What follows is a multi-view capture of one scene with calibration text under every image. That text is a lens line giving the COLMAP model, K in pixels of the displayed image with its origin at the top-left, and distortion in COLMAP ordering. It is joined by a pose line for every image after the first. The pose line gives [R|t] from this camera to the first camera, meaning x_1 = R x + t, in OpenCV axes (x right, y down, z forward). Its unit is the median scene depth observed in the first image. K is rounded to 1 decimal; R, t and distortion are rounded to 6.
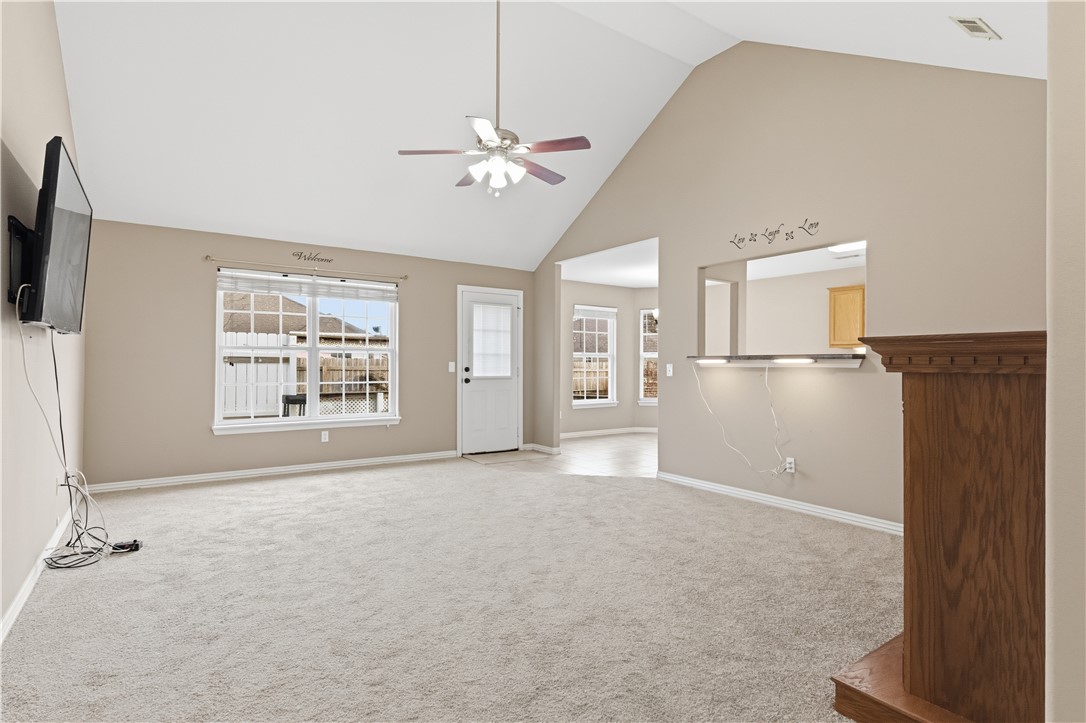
lens RADIAL K [[553.0, 0, 540.2], [0, 553.0, 364.5], [0, 0, 1]] dist [0.001365, 0.000418]
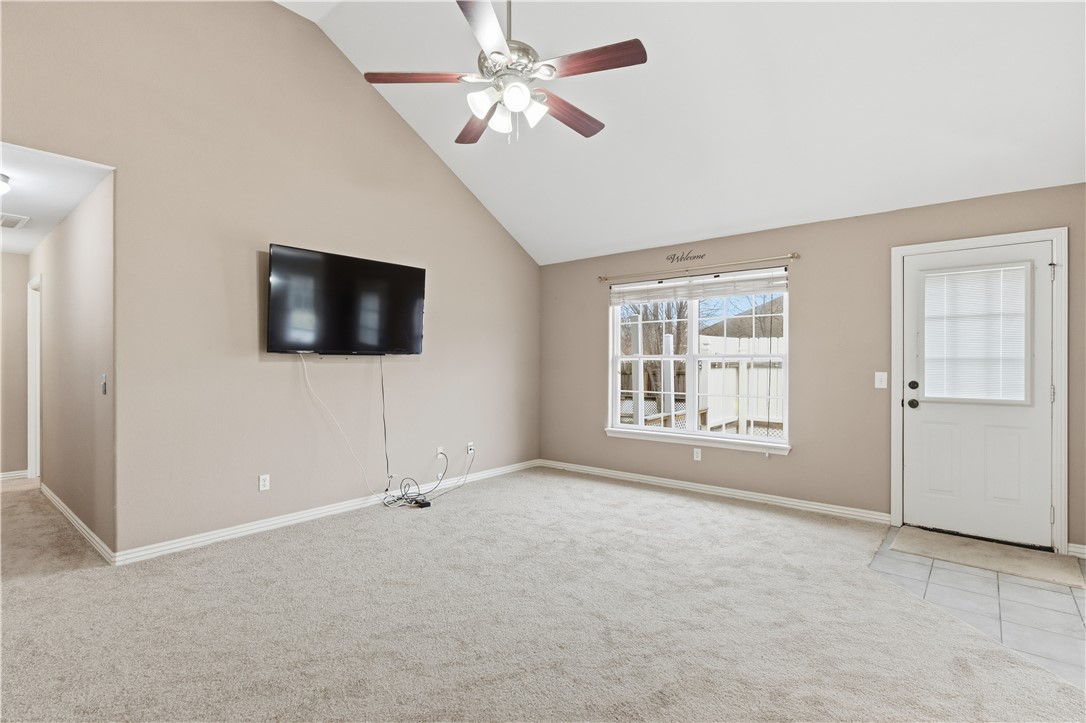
lens RADIAL K [[517.4, 0, 543.2], [0, 517.4, 367.6], [0, 0, 1]] dist [0.000876, 0.000460]
pose [[0.273682, 0.006474, -0.961798, 0.313011], [-0.000633, 0.999978, 0.006551, -0.014188], [0.961820, -0.001184, 0.273680, 0.480010]]
